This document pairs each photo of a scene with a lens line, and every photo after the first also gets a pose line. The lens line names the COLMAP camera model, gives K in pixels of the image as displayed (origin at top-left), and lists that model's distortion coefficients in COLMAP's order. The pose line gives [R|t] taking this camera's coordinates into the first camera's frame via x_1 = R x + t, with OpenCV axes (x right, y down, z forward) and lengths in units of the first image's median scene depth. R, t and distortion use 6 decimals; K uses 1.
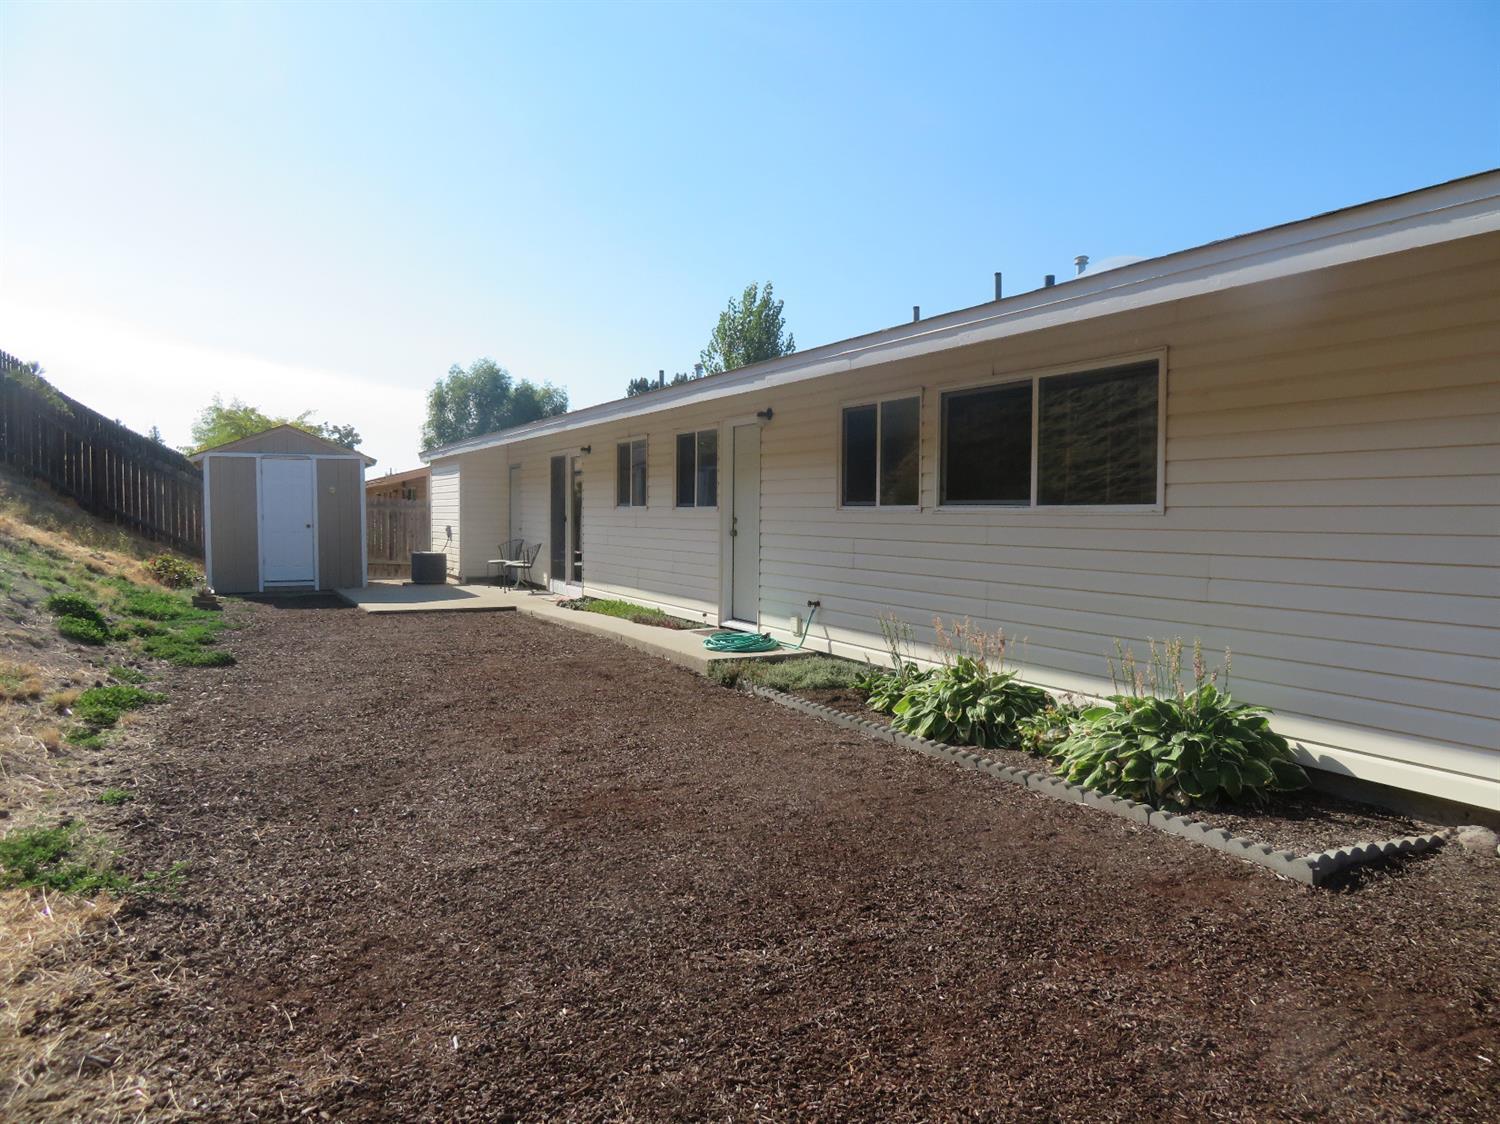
lens RADIAL K [[1069.0, 0, 749.9], [0, 1069.0, 560.3], [0, 0, 1]] dist [0.001675, 0.001106]
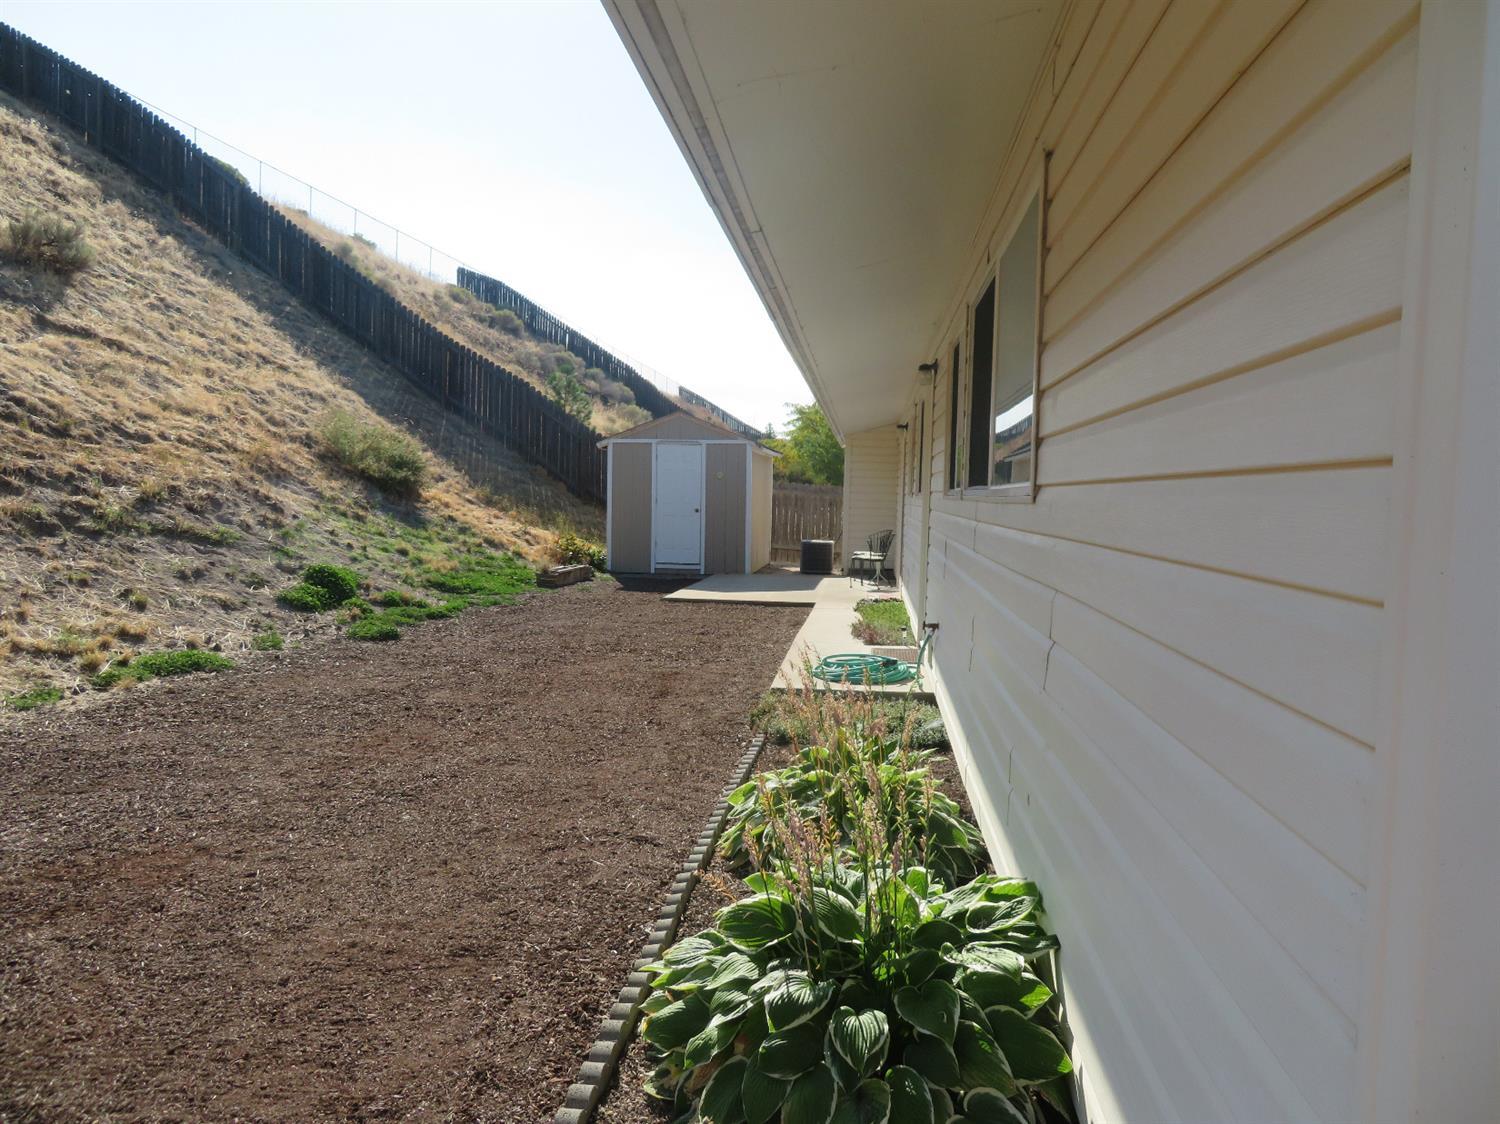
lens RADIAL K [[1069.0, 0, 748.1], [0, 1069.0, 565.0], [0, 0, 1]] dist [0.001675, 0.001106]
pose [[0.831223, 0.048575, -0.553814, 0.189682], [-0.043020, 0.998809, 0.023037, -0.005926], [0.554273, 0.004676, 0.832322, 0.184885]]
